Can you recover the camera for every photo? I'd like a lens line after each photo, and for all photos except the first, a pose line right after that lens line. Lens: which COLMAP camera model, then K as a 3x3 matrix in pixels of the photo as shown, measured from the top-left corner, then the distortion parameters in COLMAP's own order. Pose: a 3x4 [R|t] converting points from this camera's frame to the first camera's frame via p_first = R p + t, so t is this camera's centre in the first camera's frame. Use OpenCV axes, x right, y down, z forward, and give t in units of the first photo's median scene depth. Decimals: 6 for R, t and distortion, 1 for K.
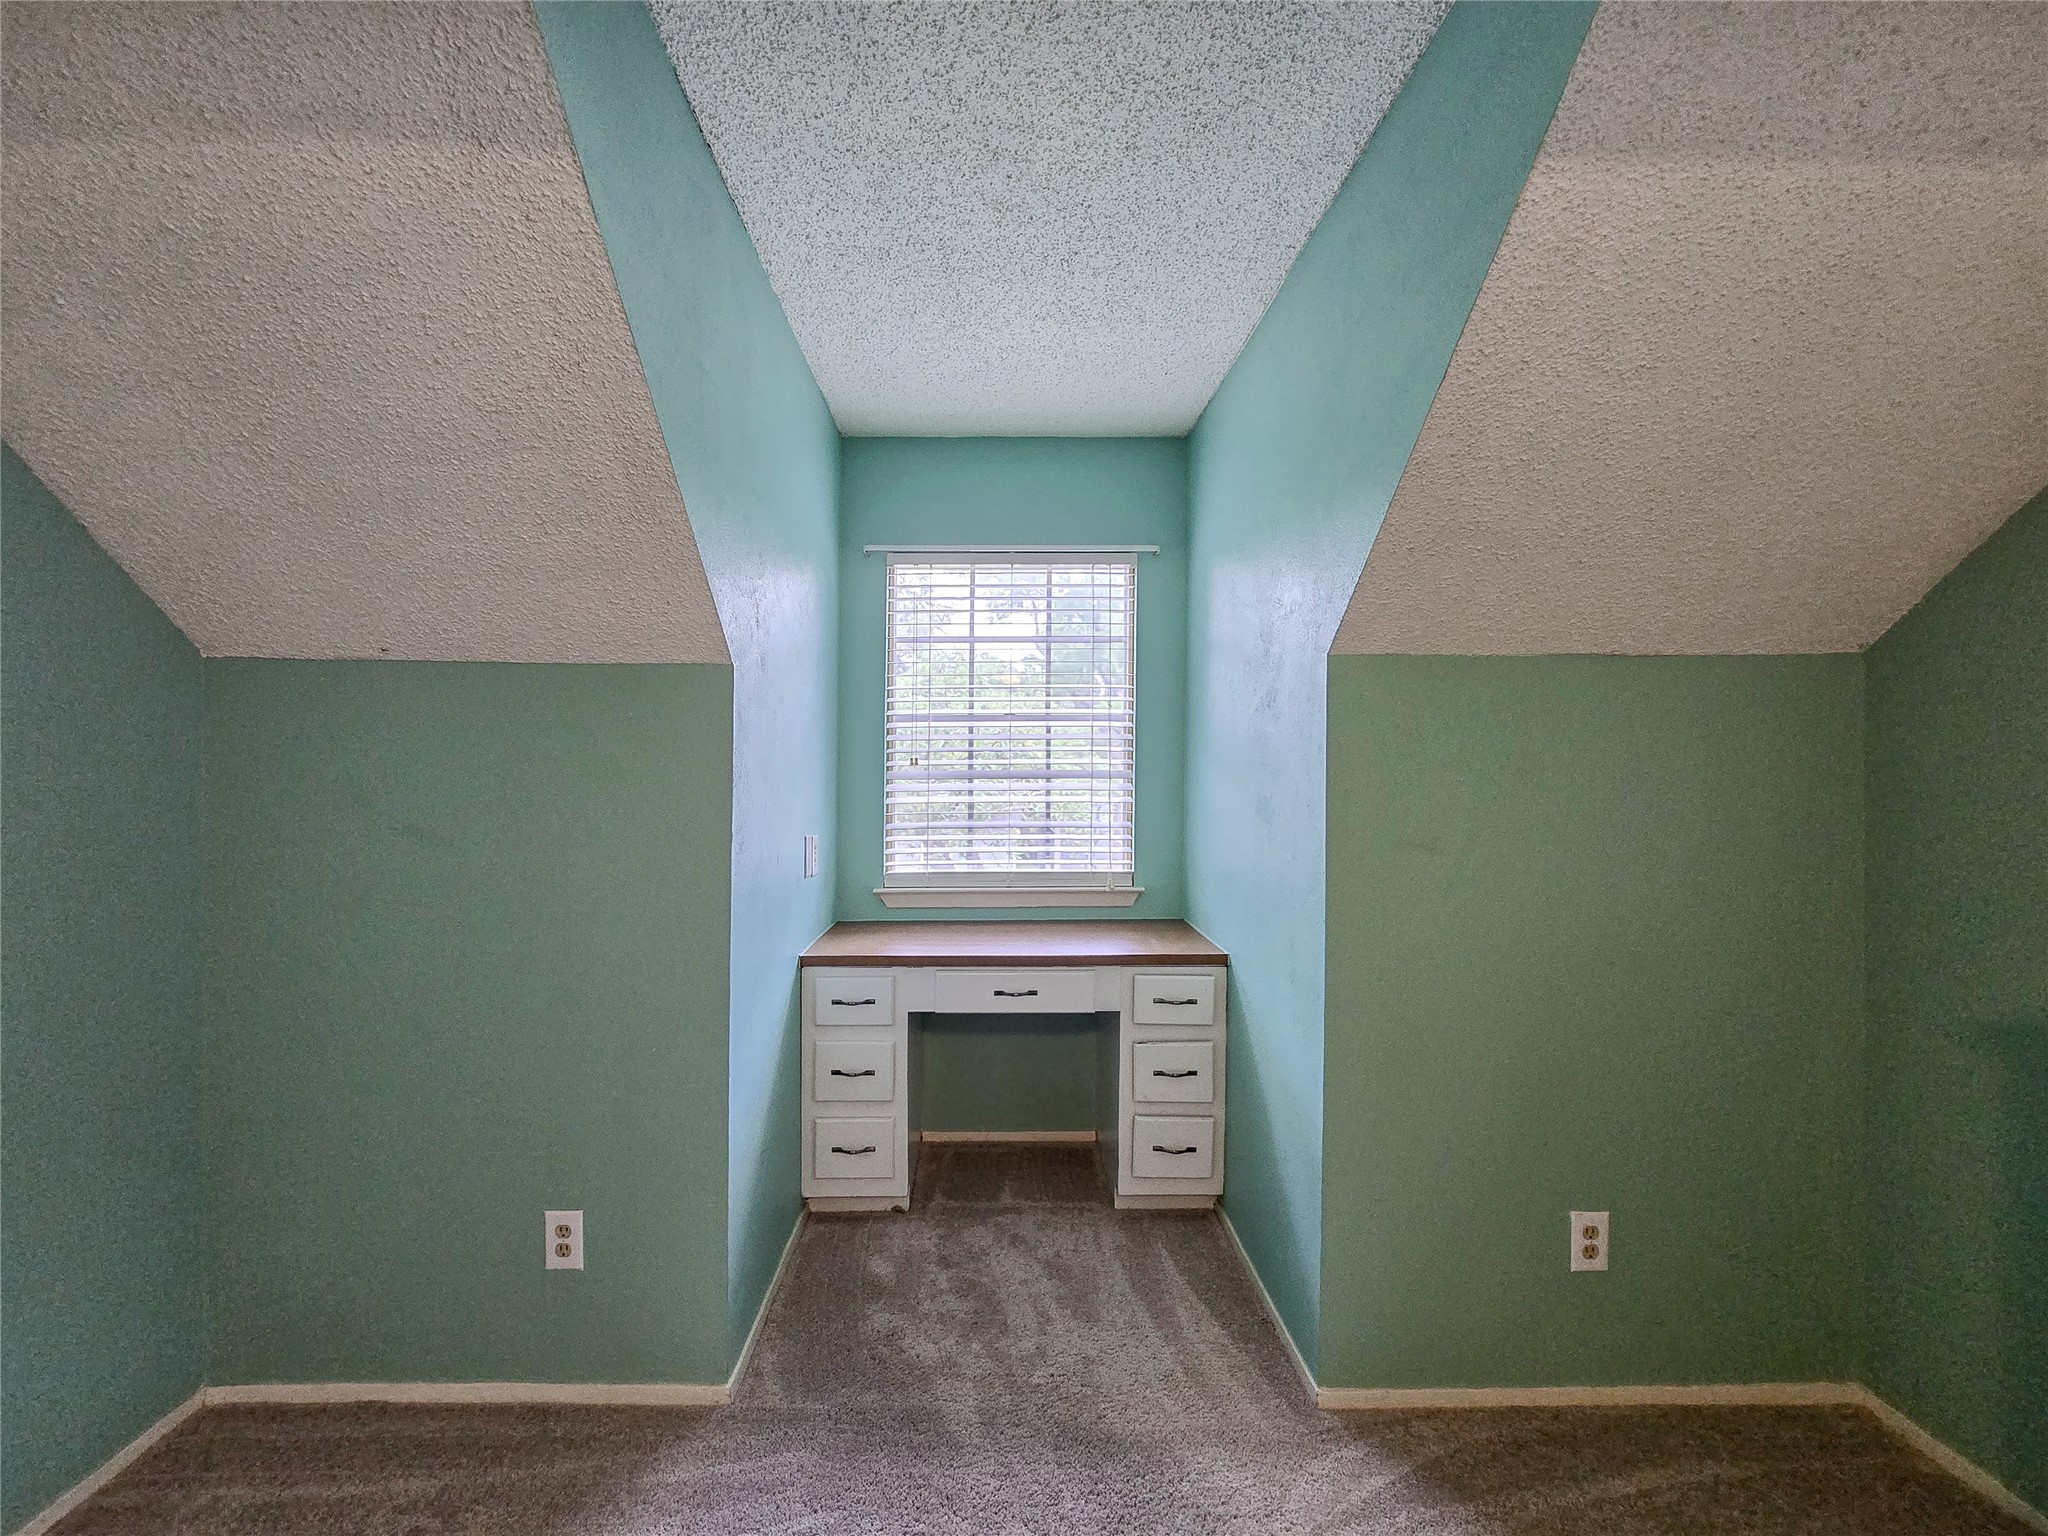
lens RADIAL K [[842.4, 0, 985.4], [0, 842.4, 755.8], [0, 0, 1]] dist [0.009384, 0.000897]
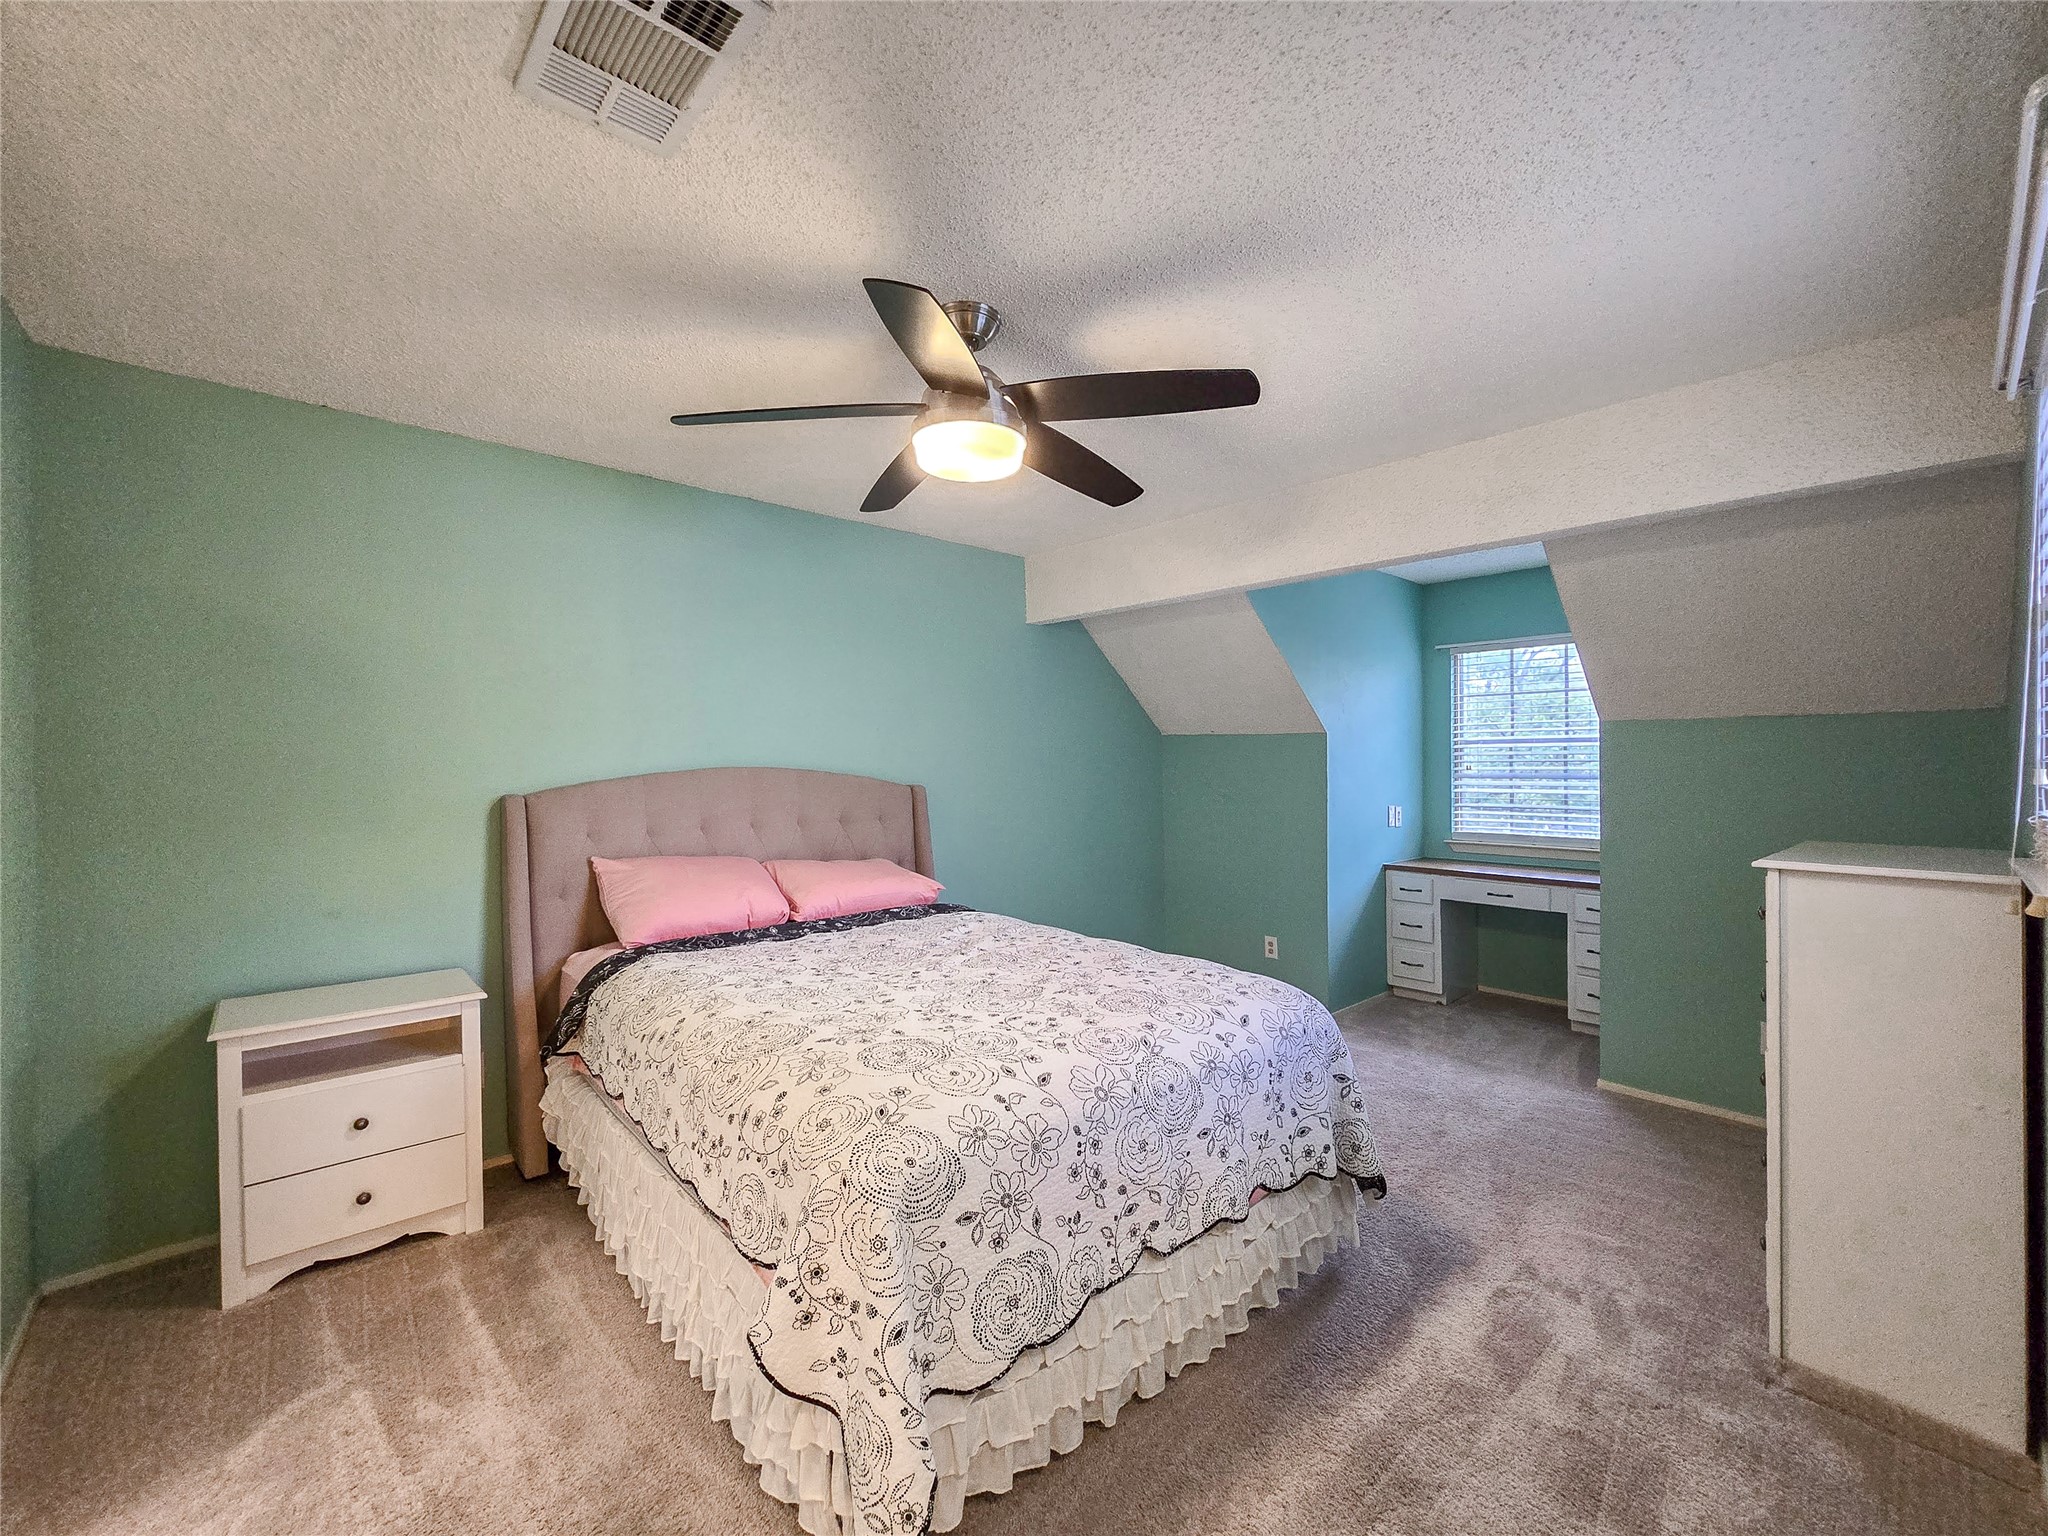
lens RADIAL K [[842.4, 0, 1023.7], [0, 842.4, 764.0], [0, 0, 1]] dist [0.009384, 0.000897]
pose [[0.670551, 0.006963, -0.741831, 0.701519], [0.007013, 0.999852, 0.015724, -0.040951], [0.741830, -0.015746, 0.670403, -1.000319]]
